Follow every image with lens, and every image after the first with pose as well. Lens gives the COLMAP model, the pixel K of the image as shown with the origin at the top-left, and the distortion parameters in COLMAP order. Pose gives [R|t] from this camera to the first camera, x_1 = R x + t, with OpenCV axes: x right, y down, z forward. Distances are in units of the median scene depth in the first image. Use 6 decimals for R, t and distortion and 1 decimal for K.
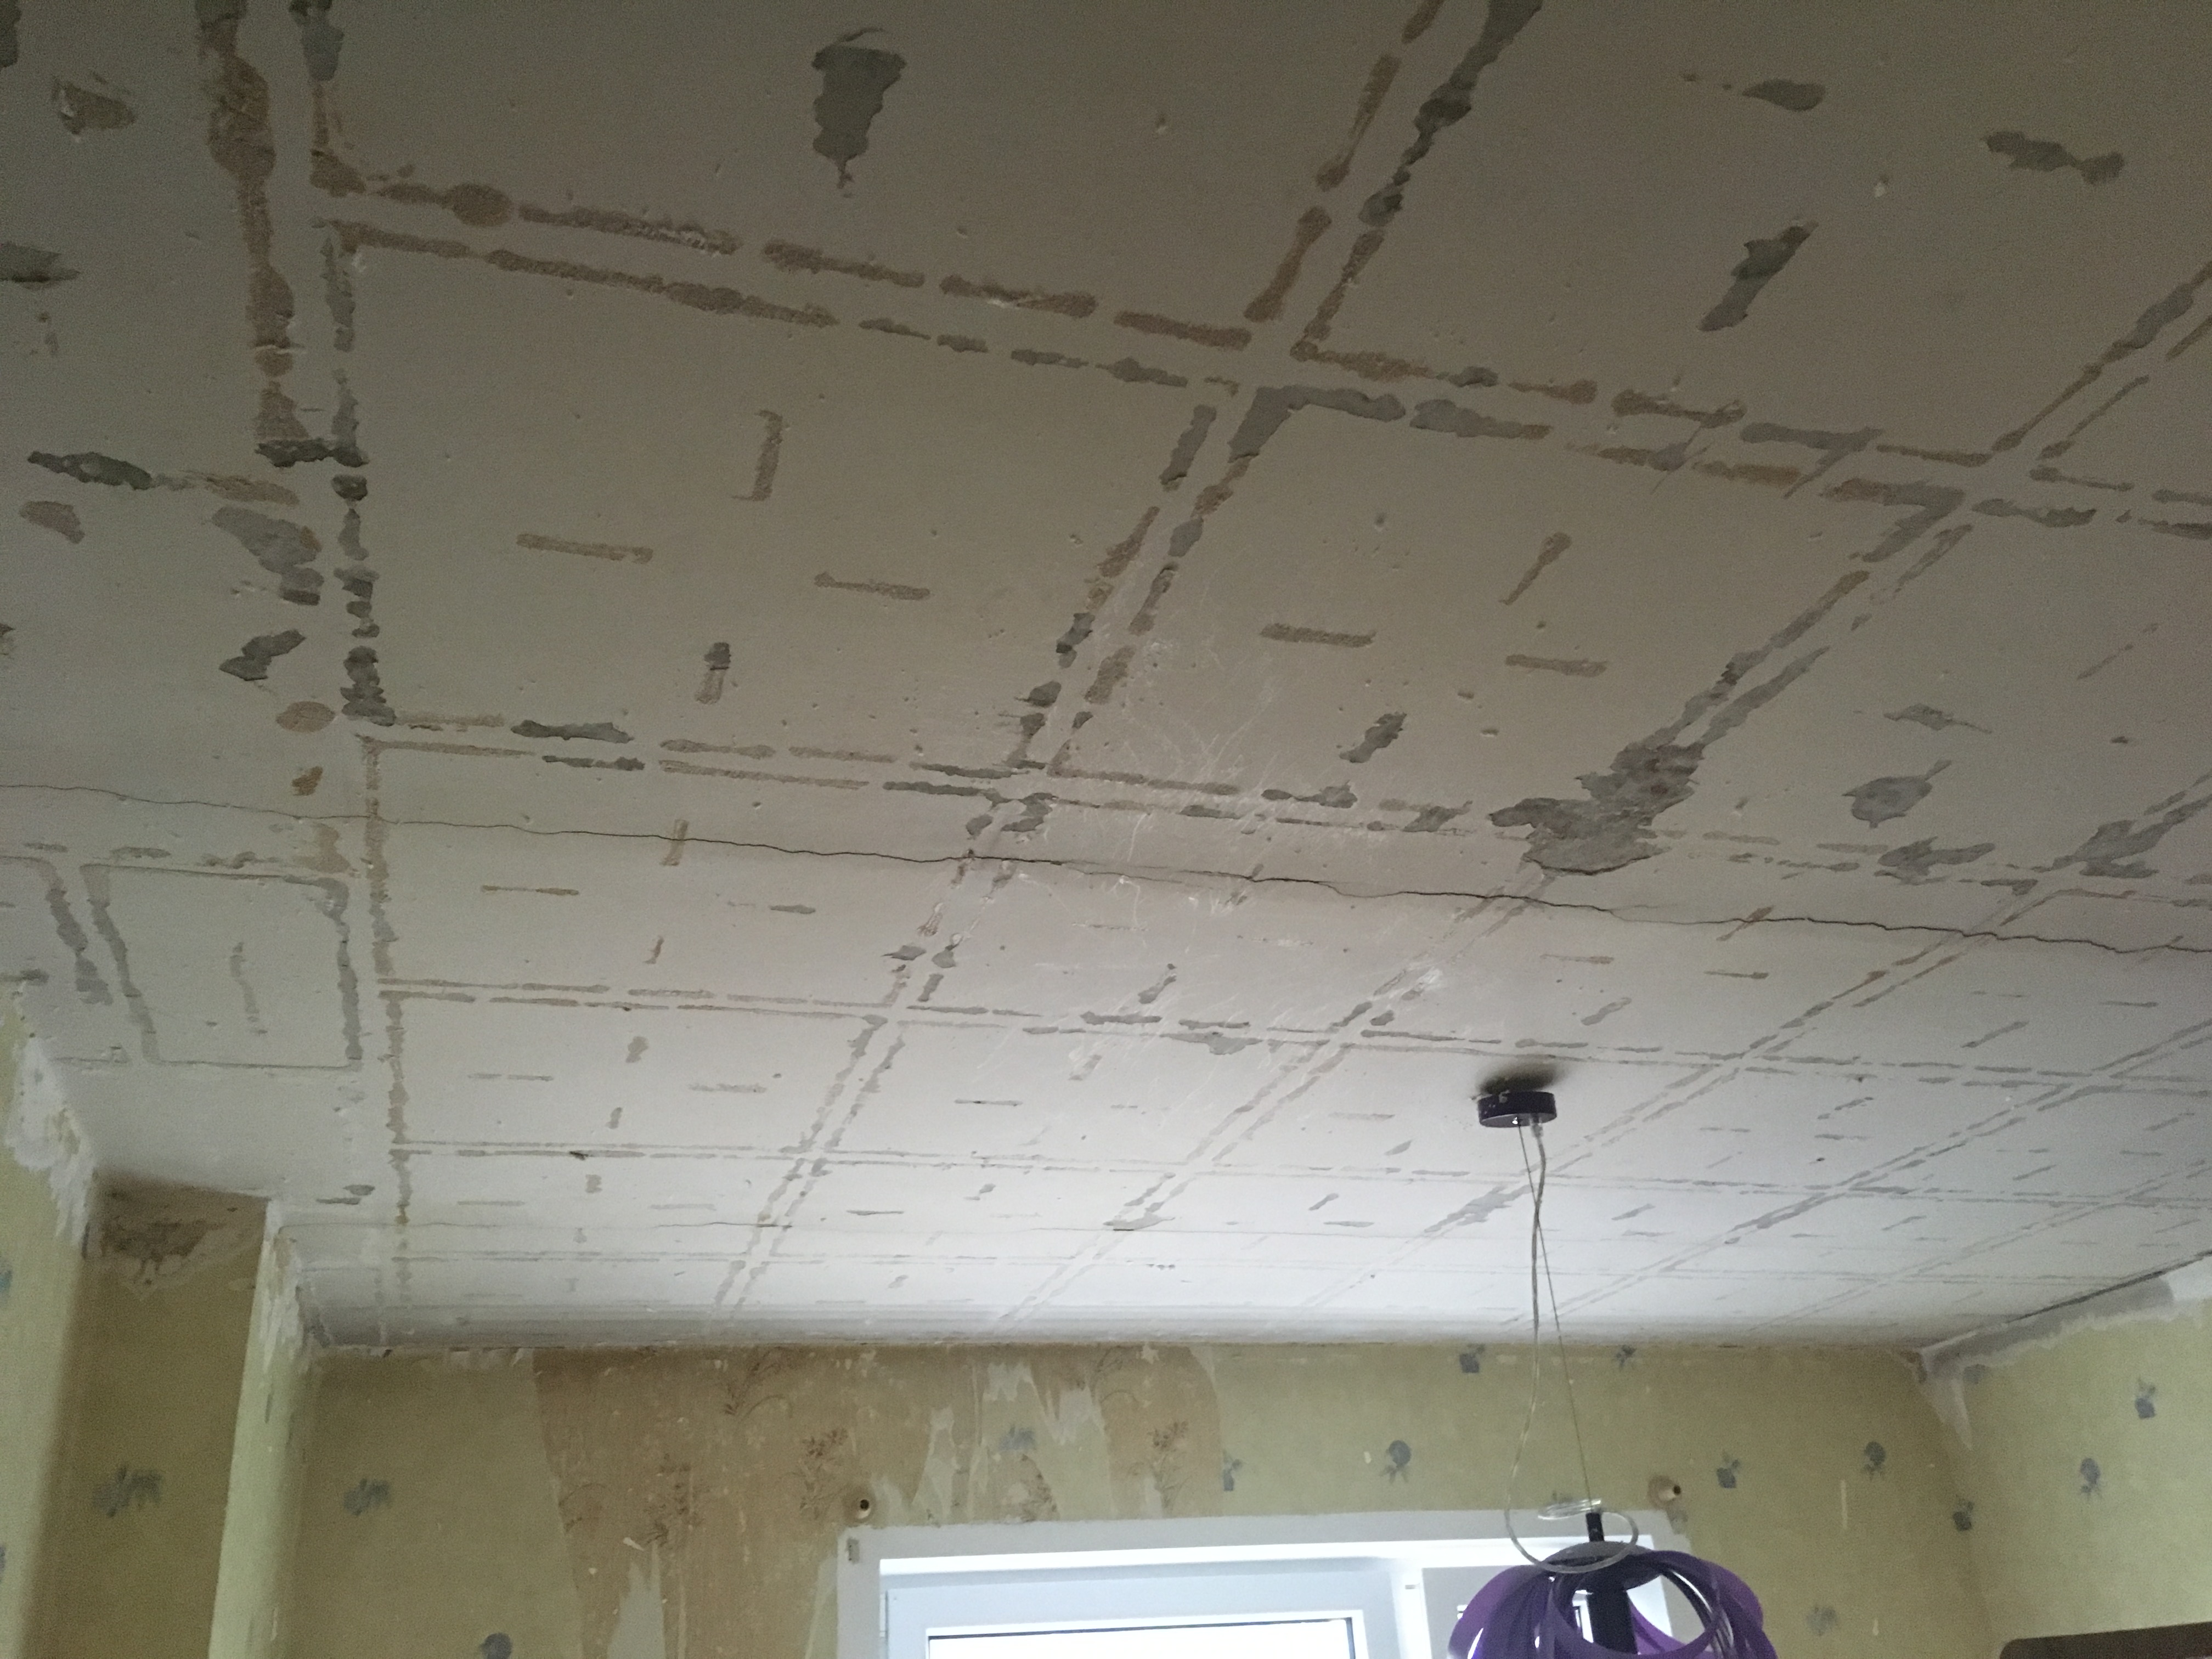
lens RADIAL K [[1851.1, 0, 1098.5], [0, 1851.1, 830.2], [0, 0, 1]] dist [0.131600, -0.193699]
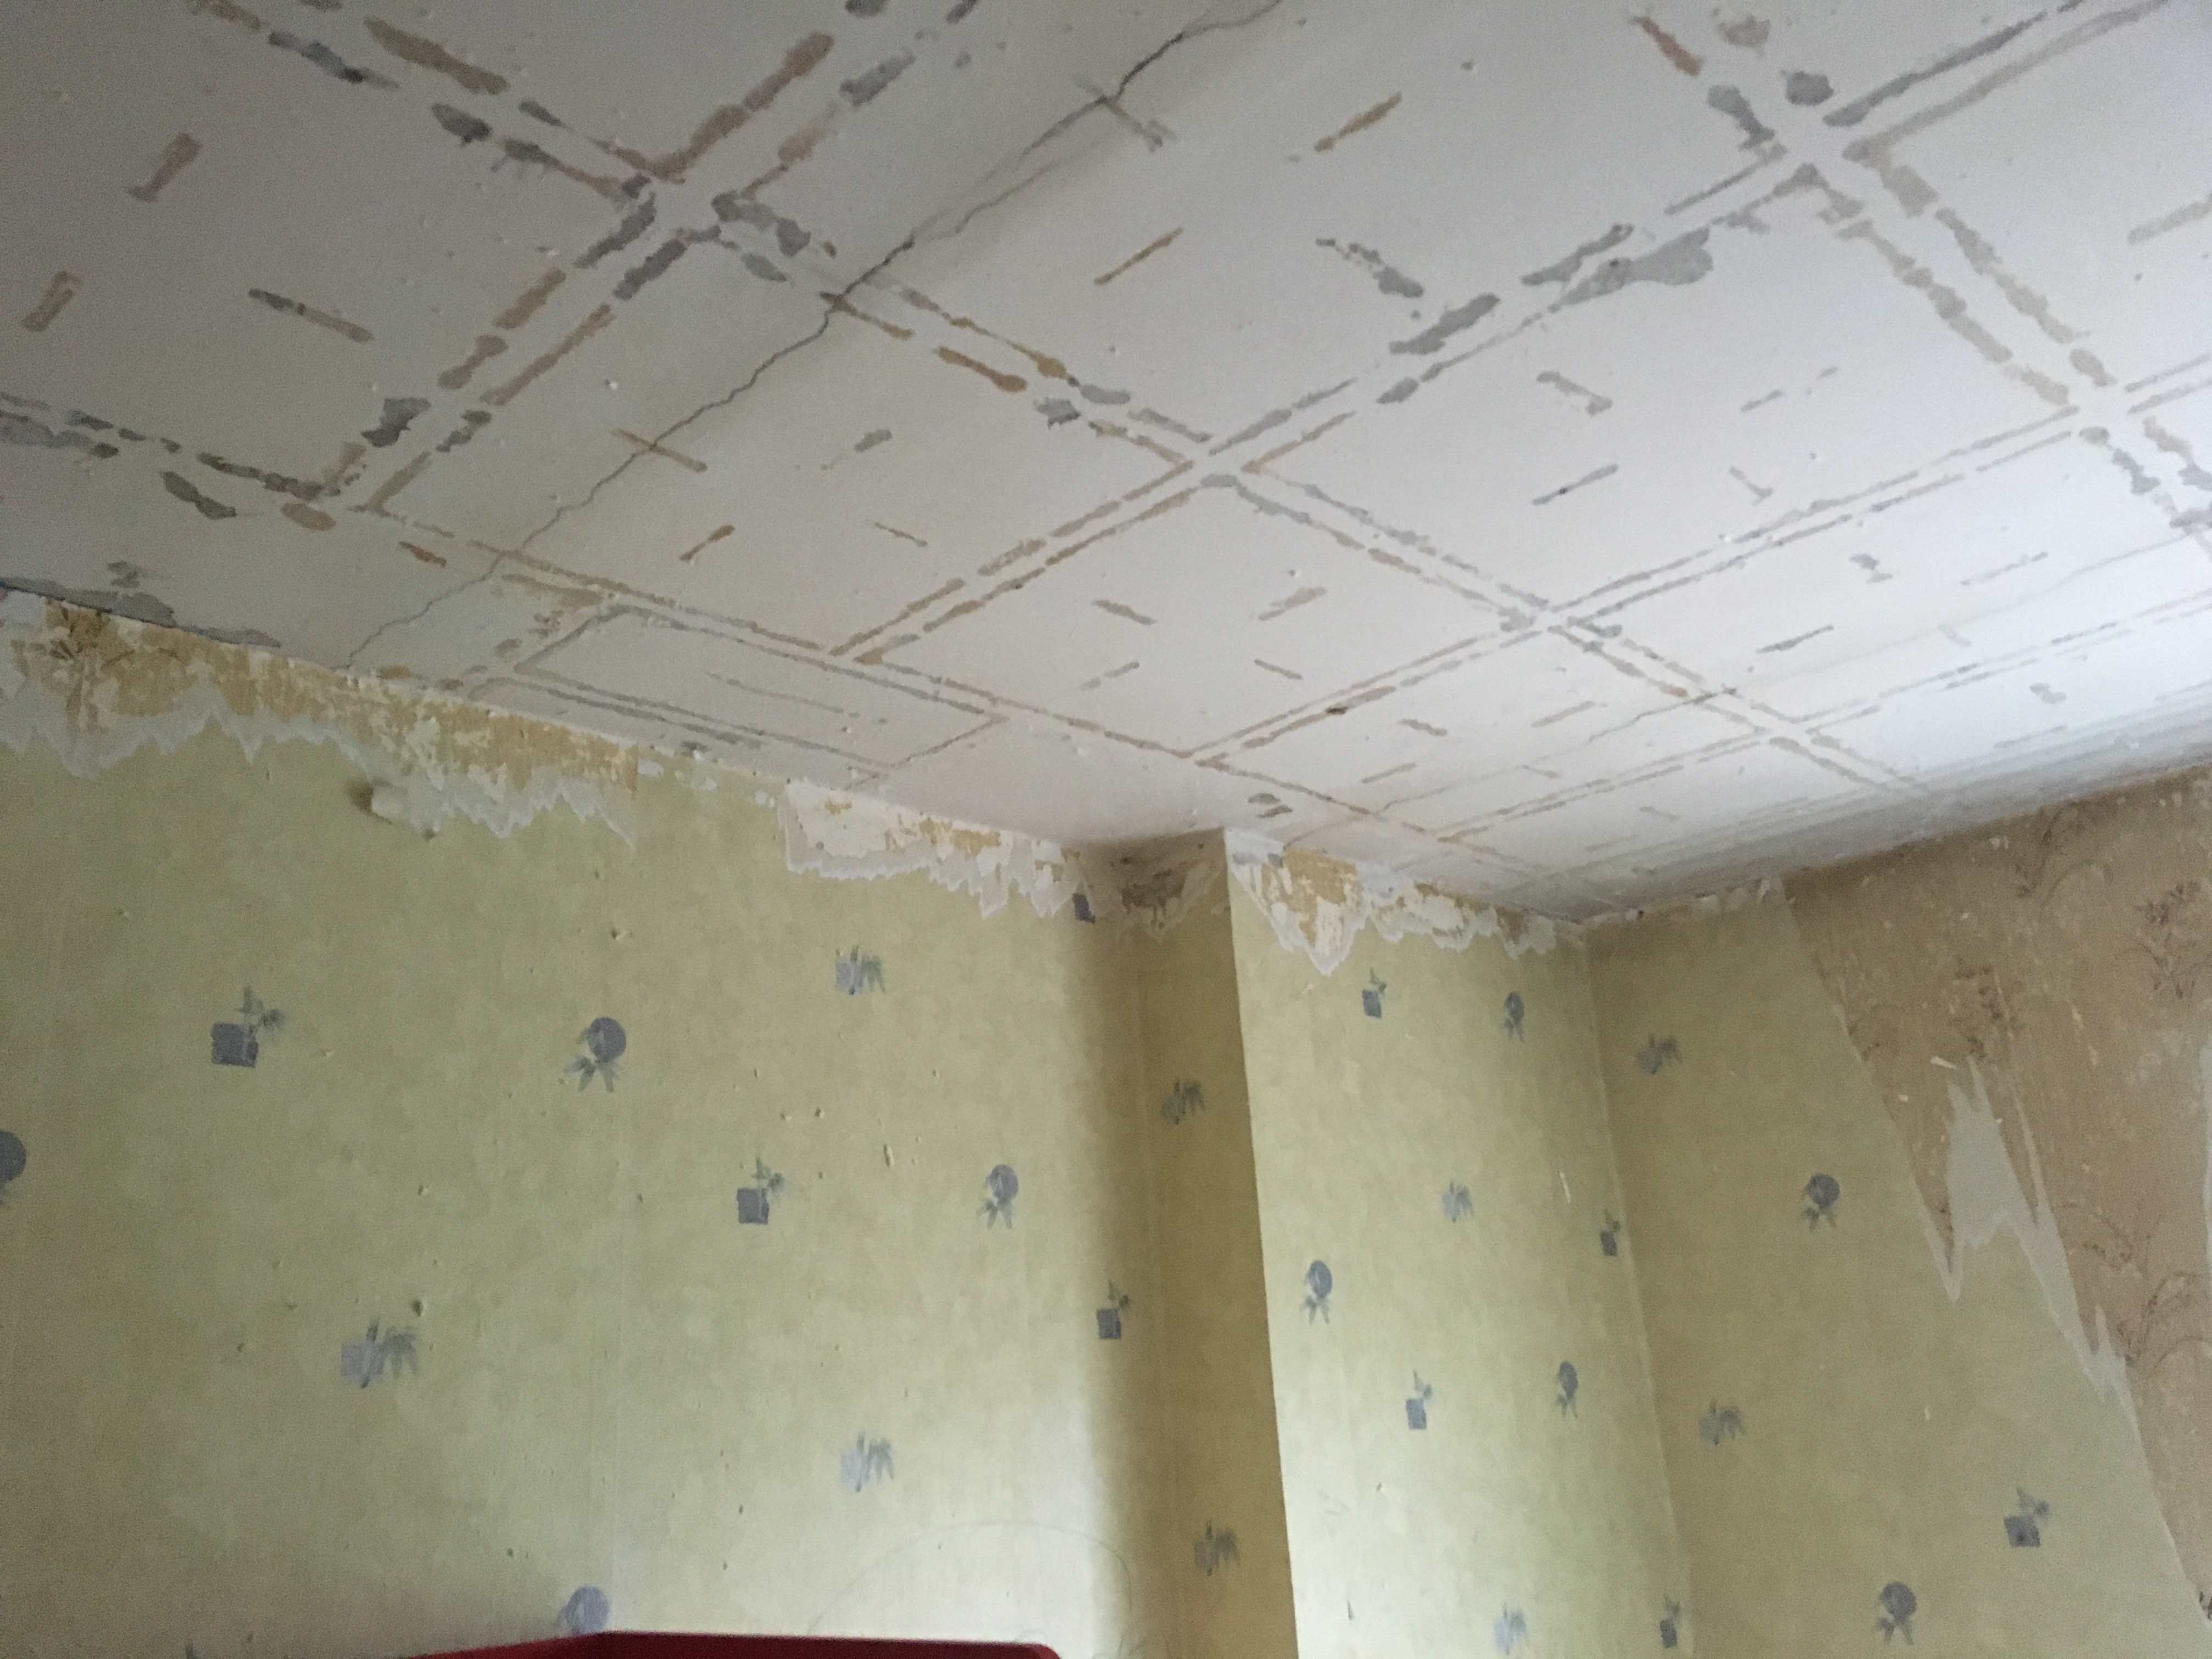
lens RADIAL K [[1851.1, 0, 1098.5], [0, 1851.1, 830.2], [0, 0, 1]] dist [0.131600, -0.193699]
pose [[0.465370, -0.245844, -0.850289, 0.402145], [0.423409, 0.905440, -0.030055, 0.192521], [0.777274, -0.346034, 0.525457, 0.387234]]
